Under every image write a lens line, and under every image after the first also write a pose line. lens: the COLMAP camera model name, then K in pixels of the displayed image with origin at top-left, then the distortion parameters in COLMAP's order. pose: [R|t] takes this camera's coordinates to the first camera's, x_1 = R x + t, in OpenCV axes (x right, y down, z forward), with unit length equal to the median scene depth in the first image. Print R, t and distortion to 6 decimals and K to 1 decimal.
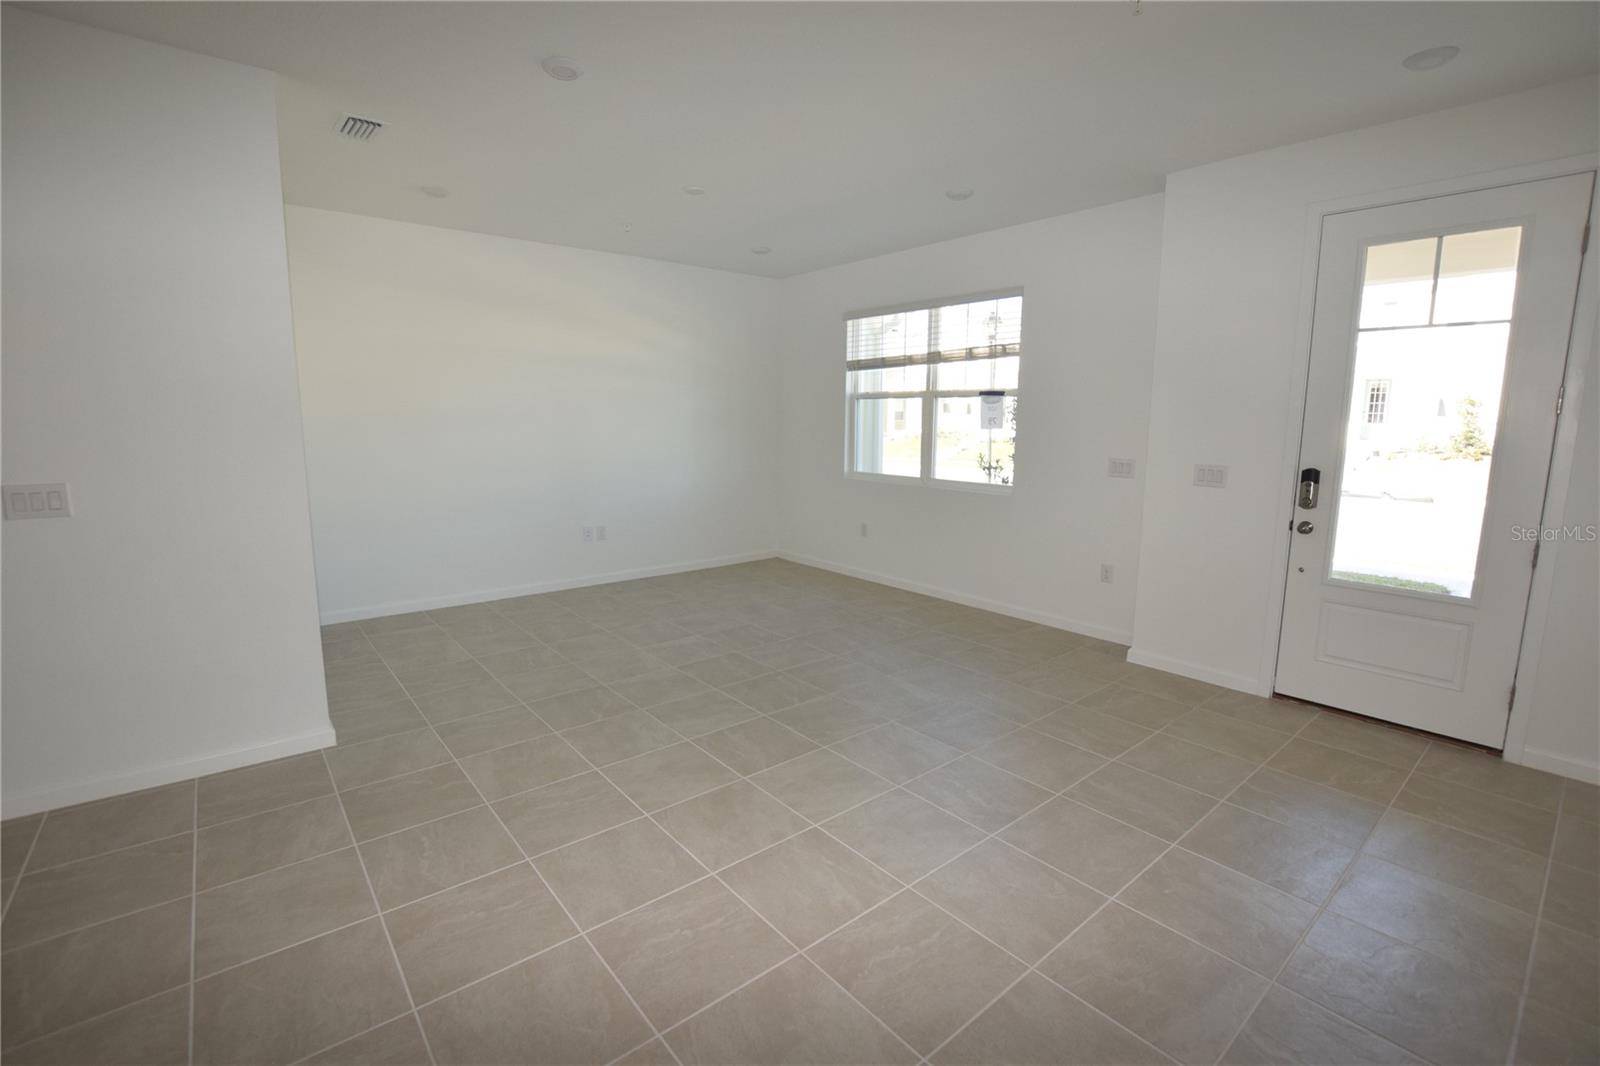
lens RADIAL K [[715.1, 0, 790.3], [0, 715.1, 522.0], [0, 0, 1]] dist [-0.033038, -0.000015]
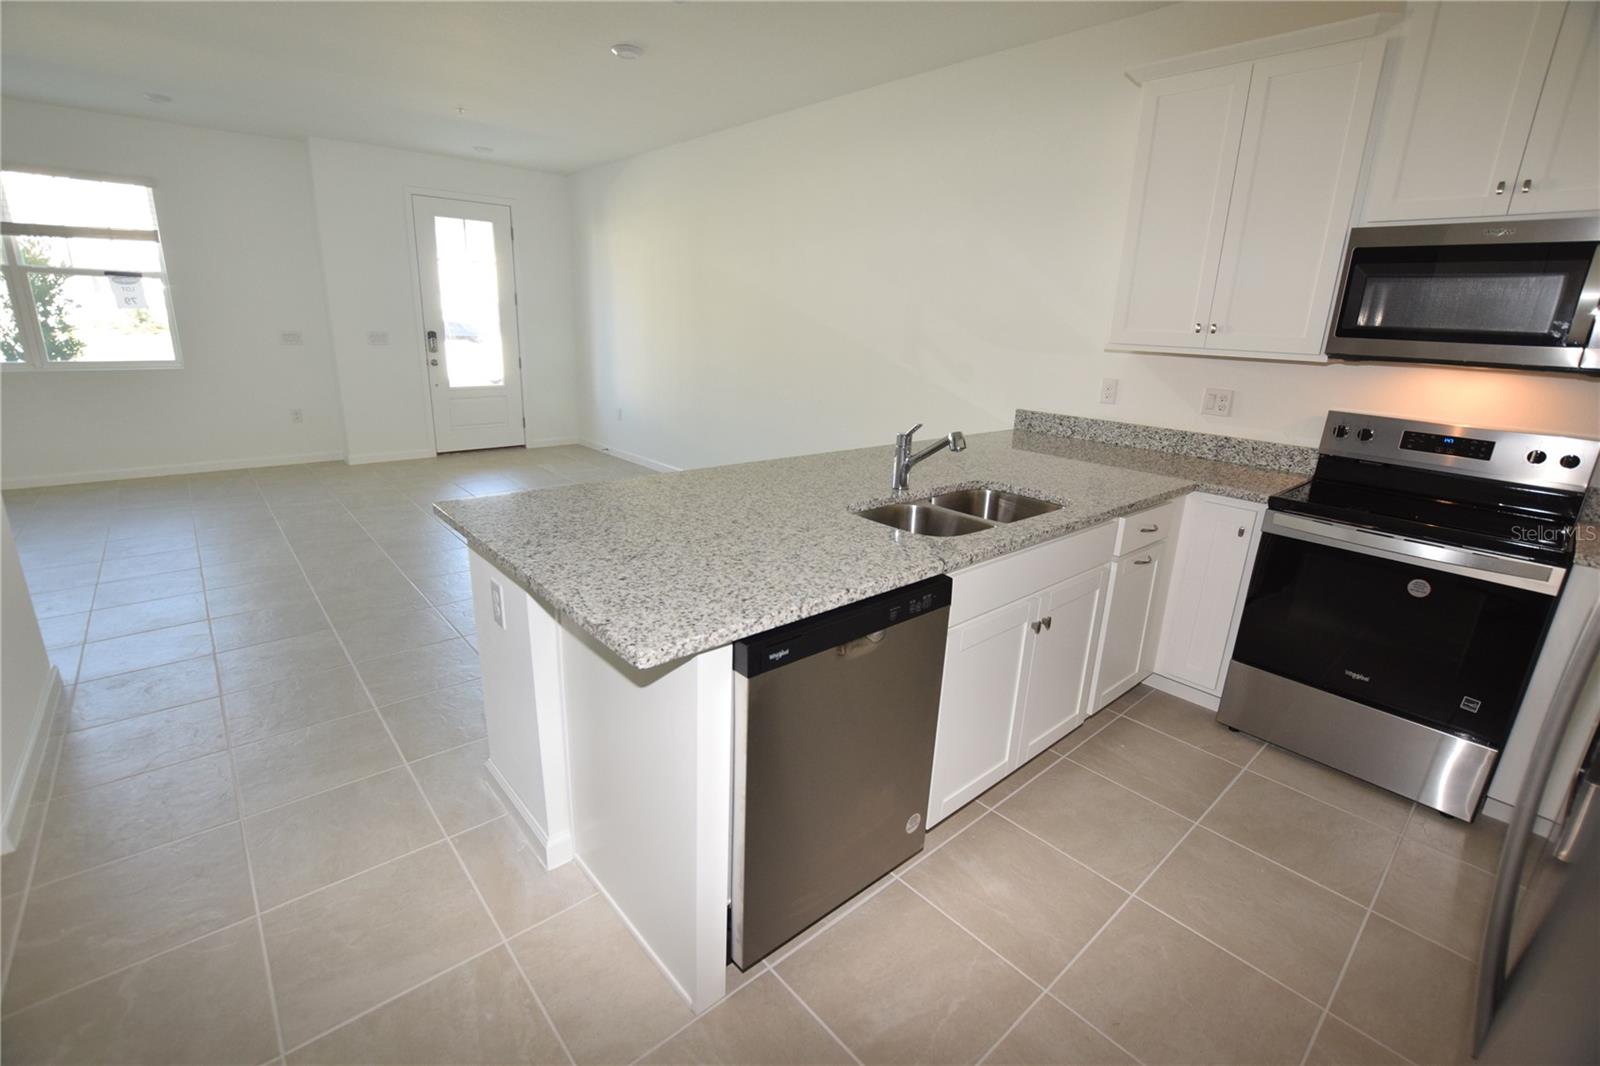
lens RADIAL K [[705.3, 0, 793.3], [0, 705.3, 526.1], [0, 0, 1]] dist [-0.040169, 0.007743]
pose [[-0.032167, -0.286815, 0.957446, -0.884960], [0.107132, 0.951433, 0.288613, -0.008039], [-0.993724, 0.111856, 0.000122, 0.045715]]
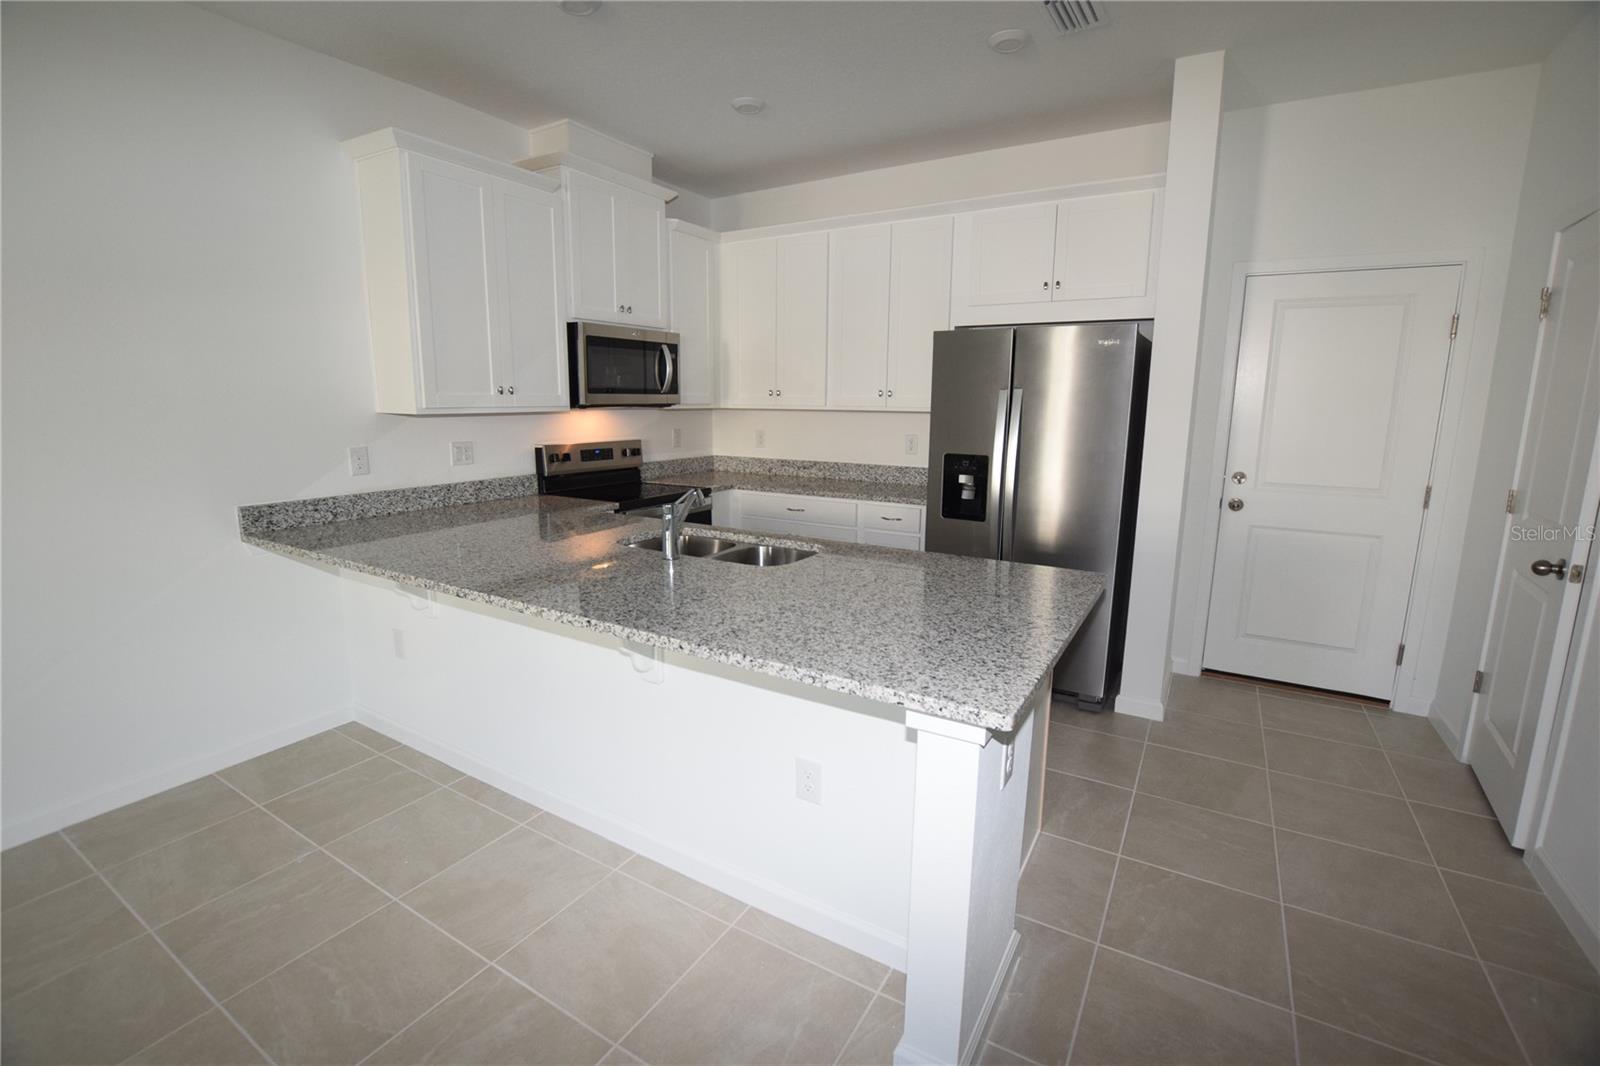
lens RADIAL K [[705.3, 0, 793.3], [0, 705.3, 526.1], [0, 0, 1]] dist [-0.040169, 0.007743]
pose [[-0.942625, 0.046628, -0.330581, -0.367693], [-0.060743, 0.949717, 0.307160, -0.058604], [0.328280, 0.309617, -0.892395, 0.404633]]
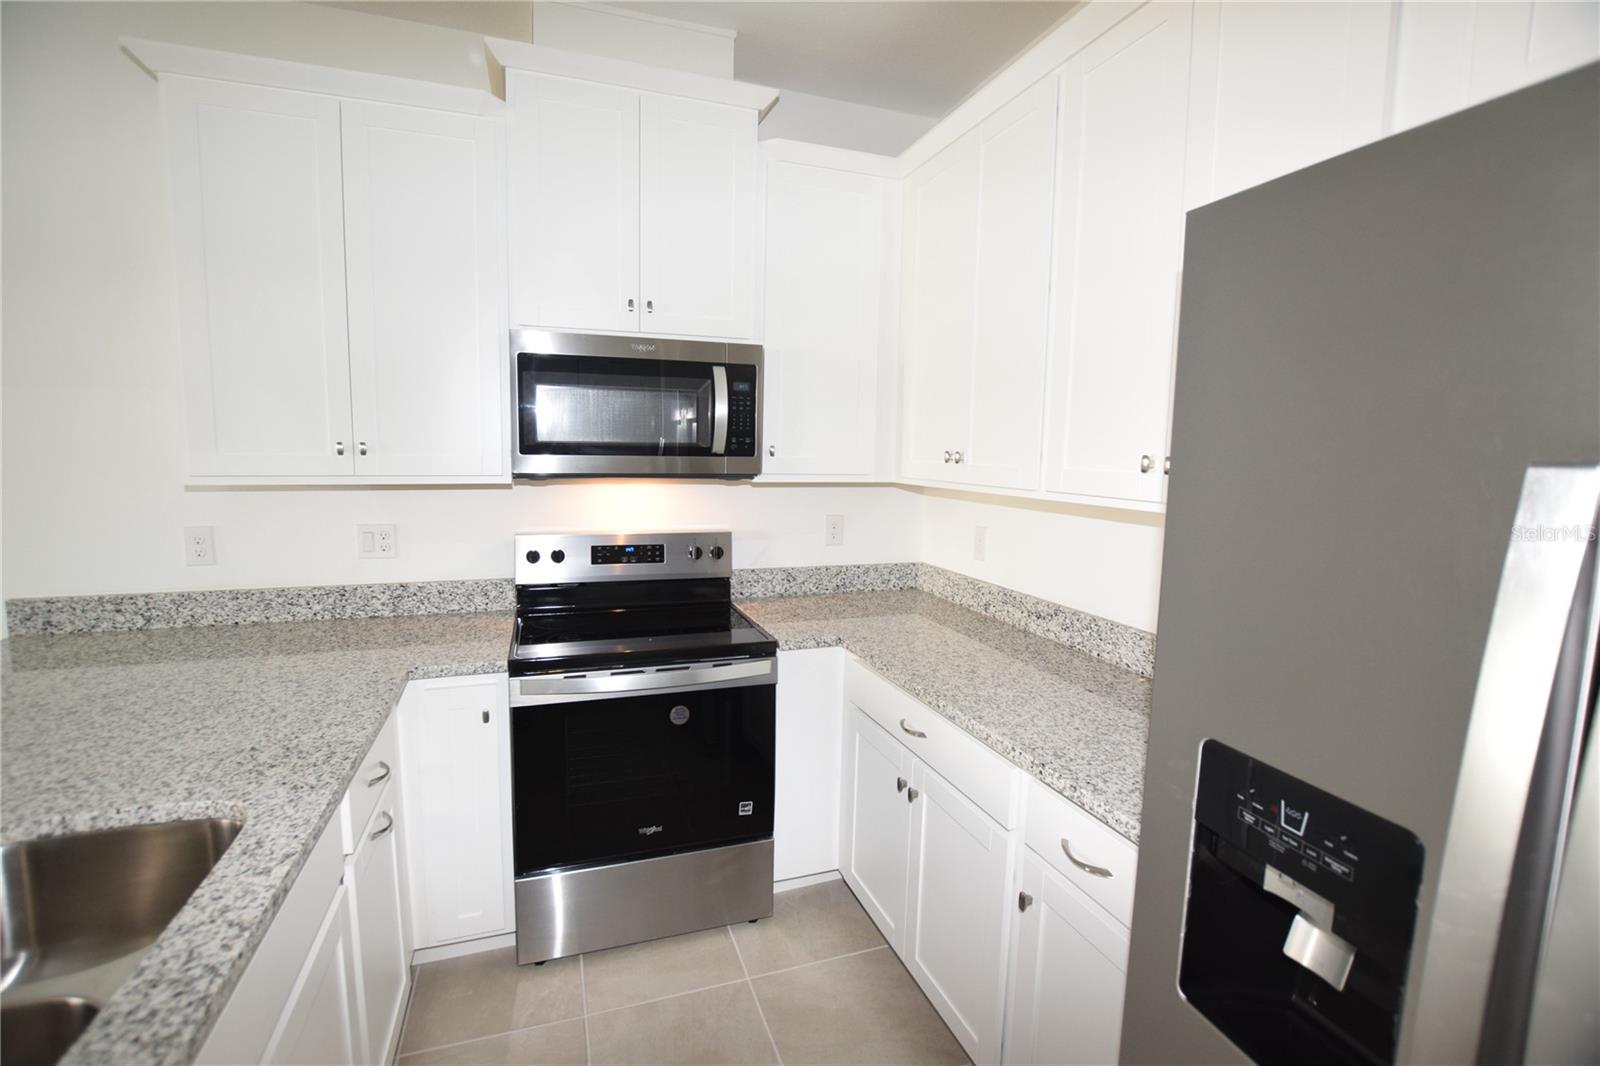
lens RADIAL K [[705.3, 0, 793.3], [0, 705.3, 526.1], [0, 0, 1]] dist [-0.040169, 0.007743]
pose [[-0.939505, -0.059478, 0.337331, -0.695435], [0.026374, 0.969325, 0.244365, -0.009691], [-0.341517, 0.238479, -0.909117, -0.015325]]
